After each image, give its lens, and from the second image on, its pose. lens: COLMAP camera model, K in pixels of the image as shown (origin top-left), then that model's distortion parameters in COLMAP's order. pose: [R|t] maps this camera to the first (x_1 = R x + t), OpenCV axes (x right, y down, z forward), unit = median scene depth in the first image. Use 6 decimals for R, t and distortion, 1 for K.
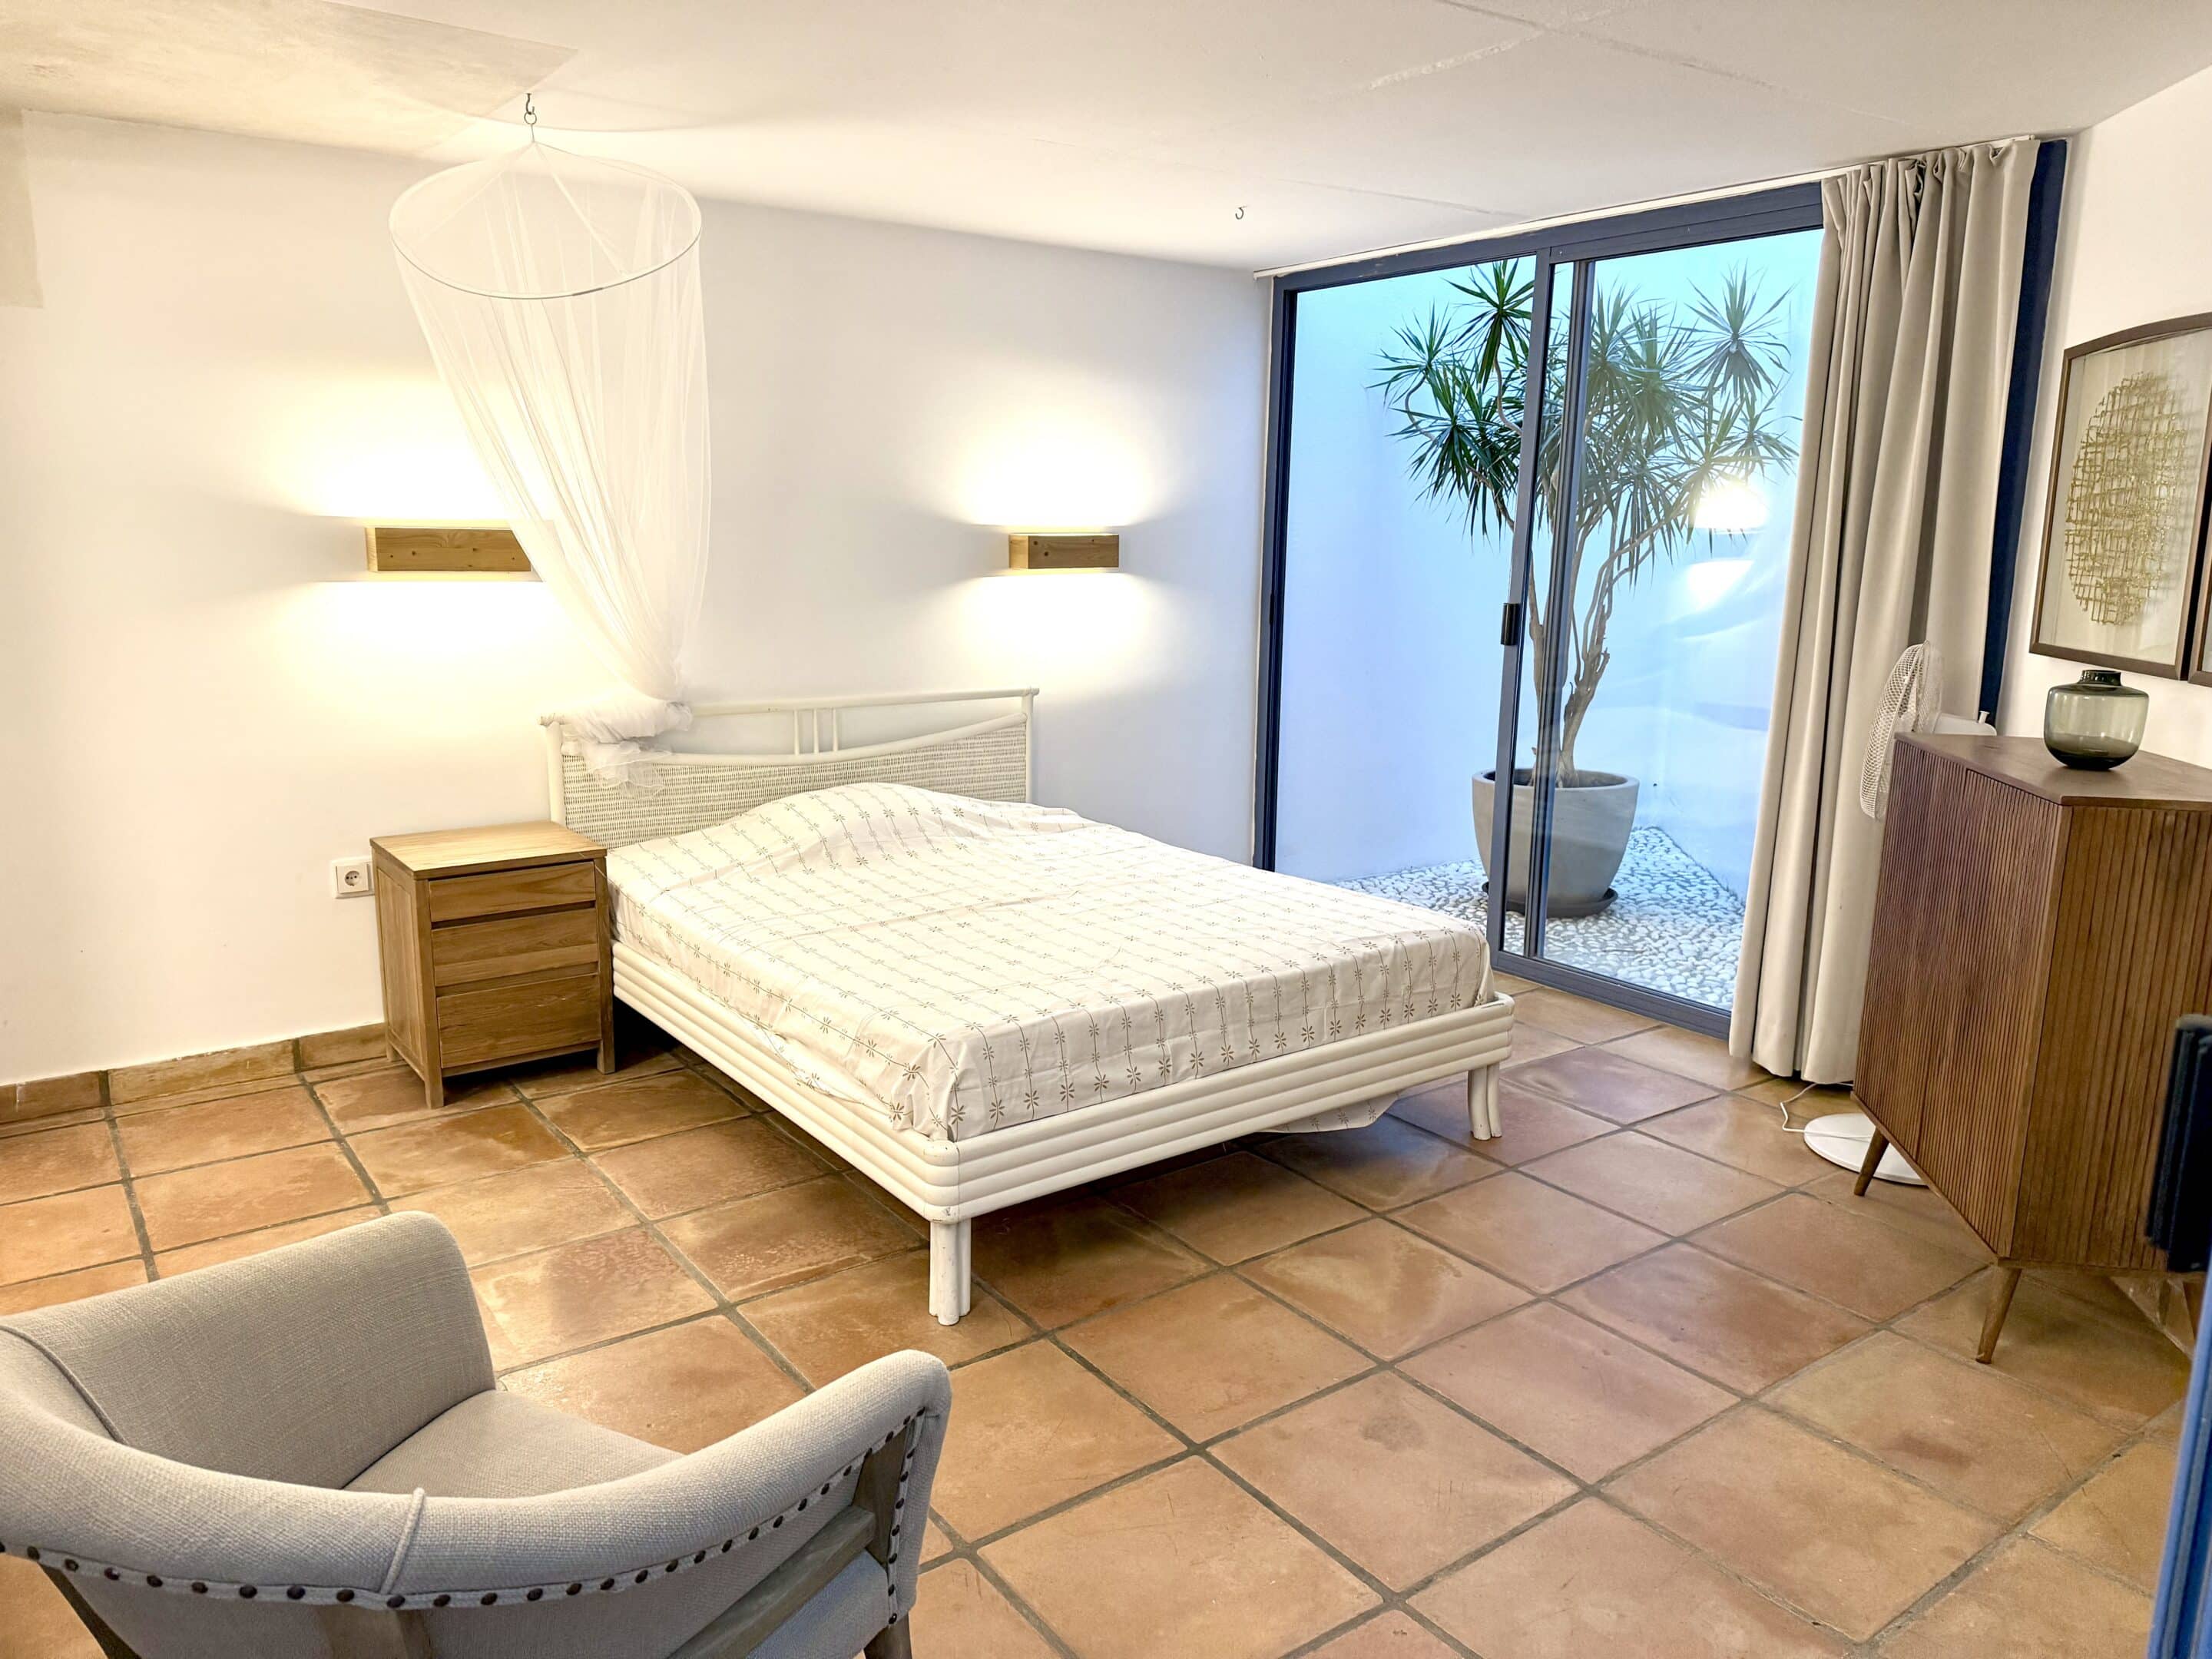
lens RADIAL K [[1546.4, 0, 1088.5], [0, 1546.4, 825.4], [0, 0, 1]] dist [0.029845, -0.007980]
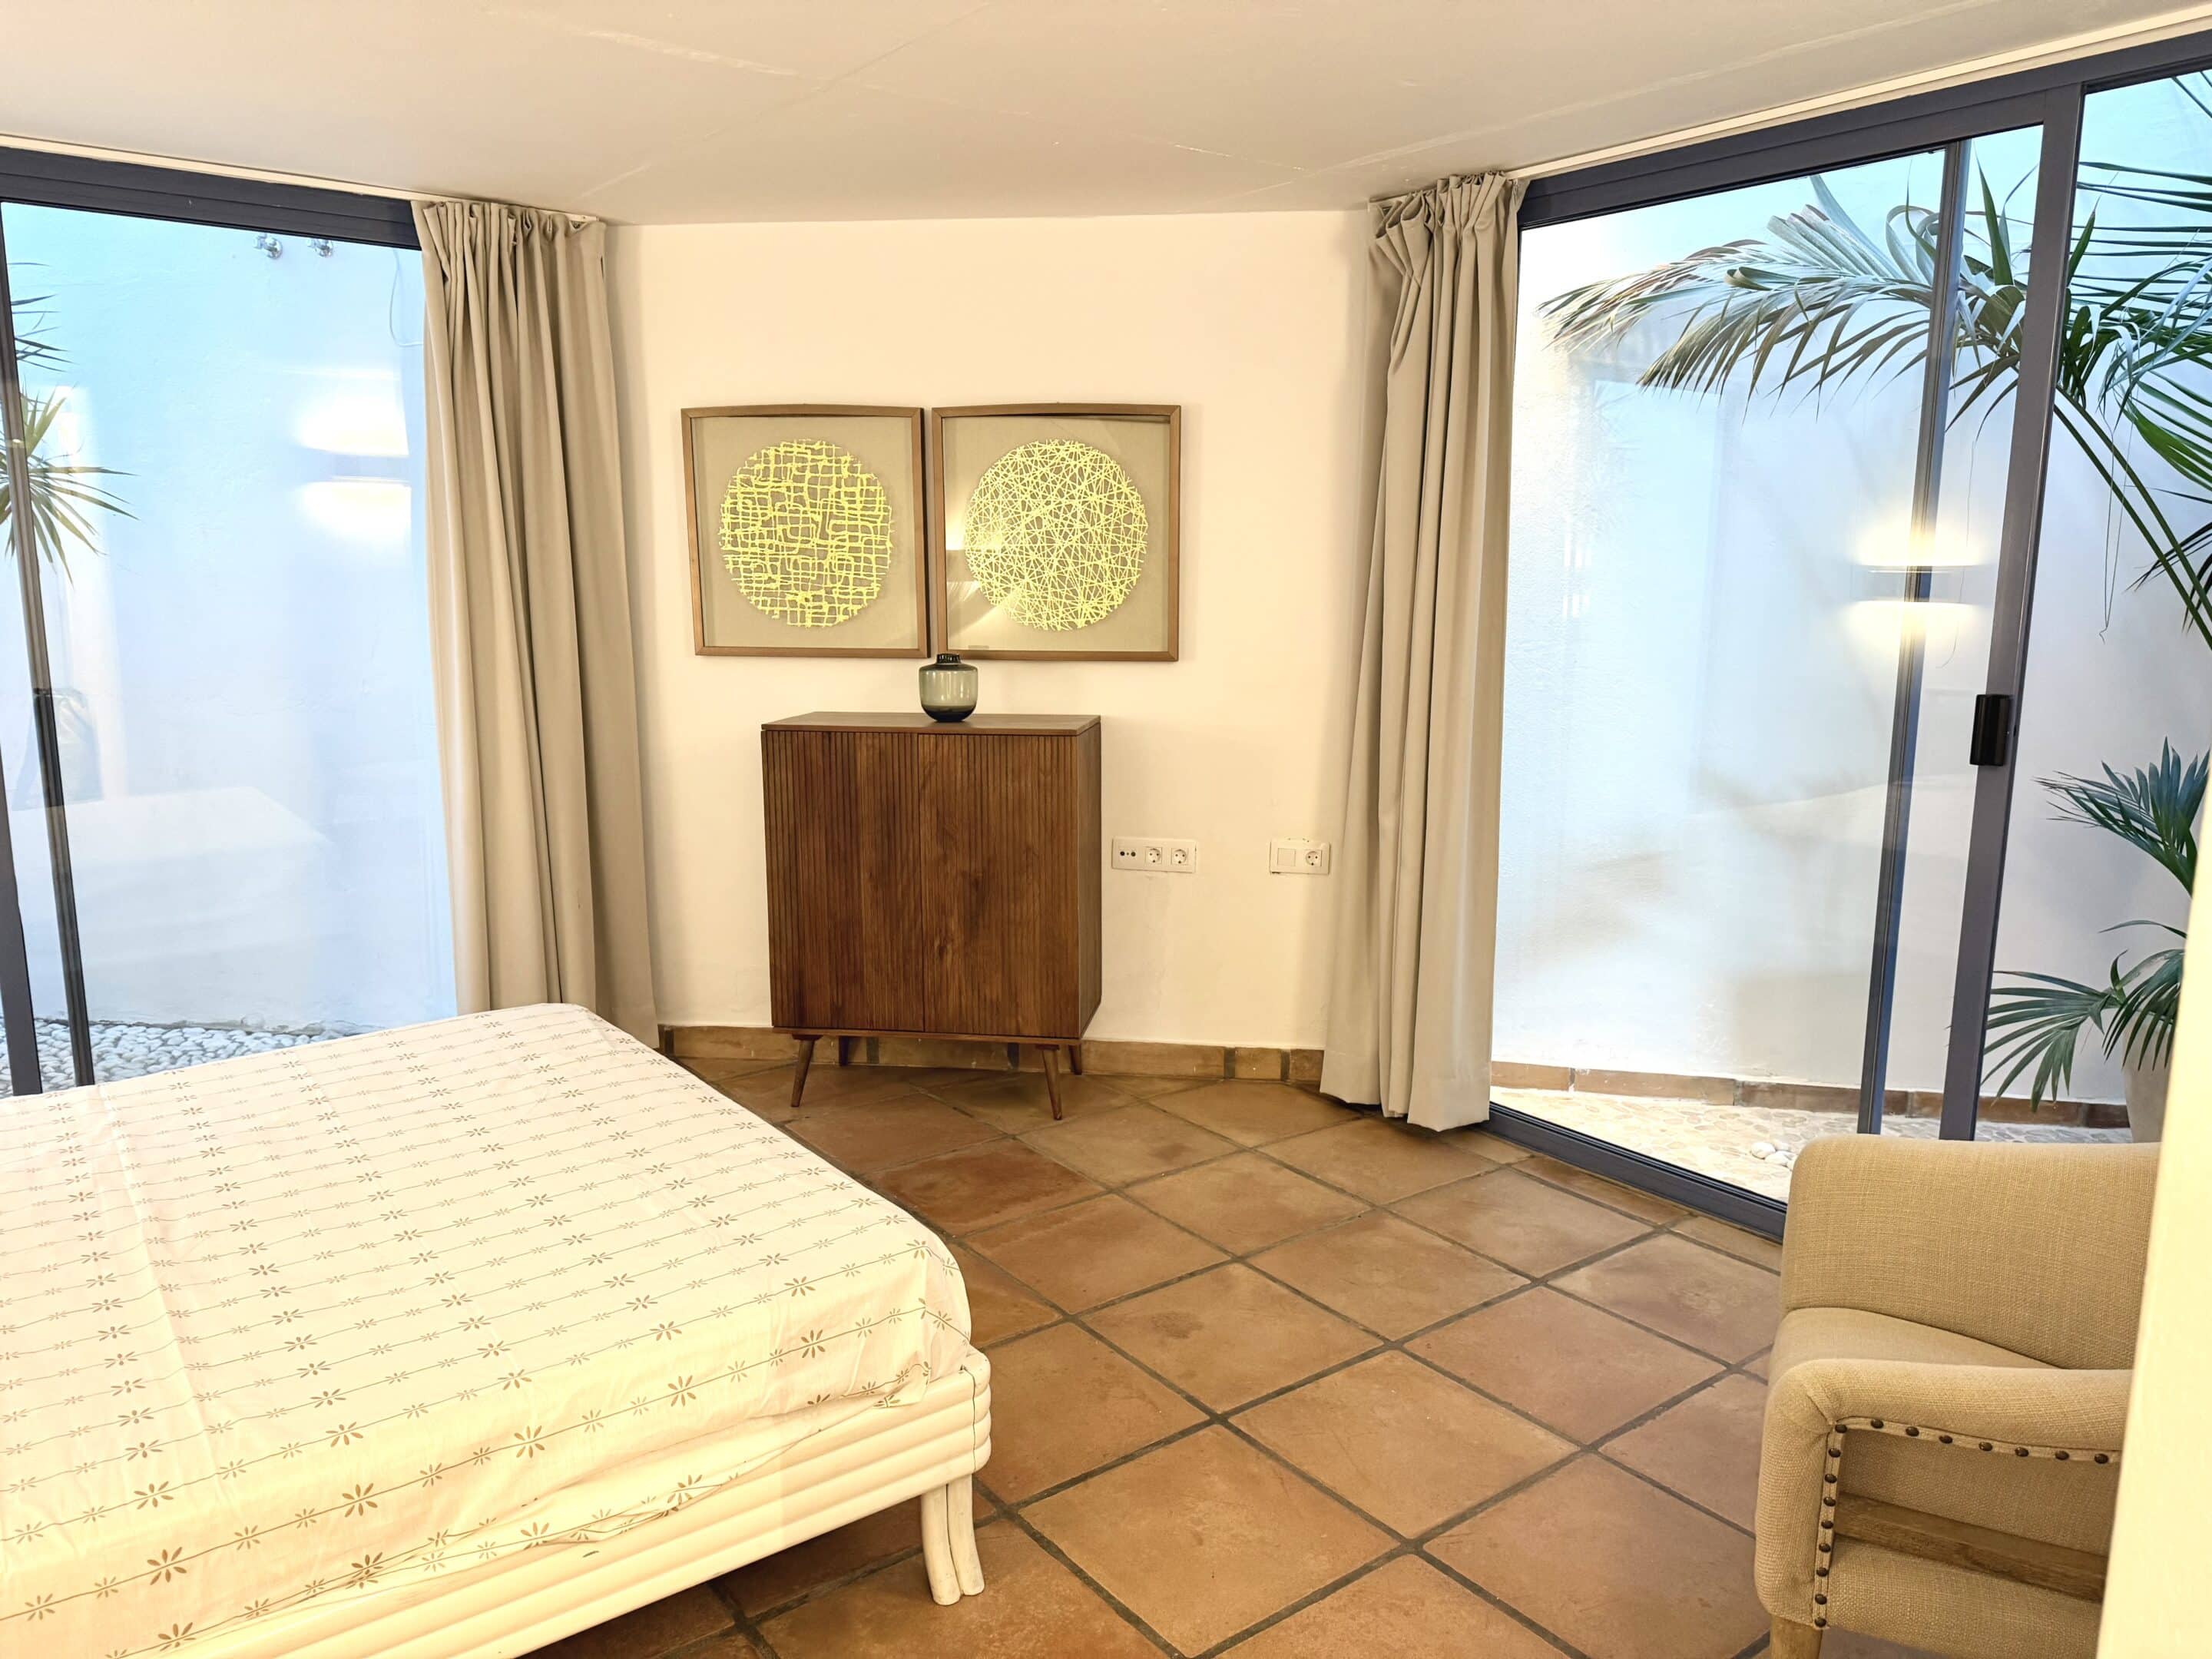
lens RADIAL K [[1546.4, 0, 1091.1], [0, 1546.4, 839.2], [0, 0, 1]] dist [0.029845, -0.007980]
pose [[-0.019667, -0.186672, 0.982225, -0.781269], [0.189454, 0.963921, 0.186987, -0.171239], [-0.981693, 0.189764, 0.016408, 0.863369]]
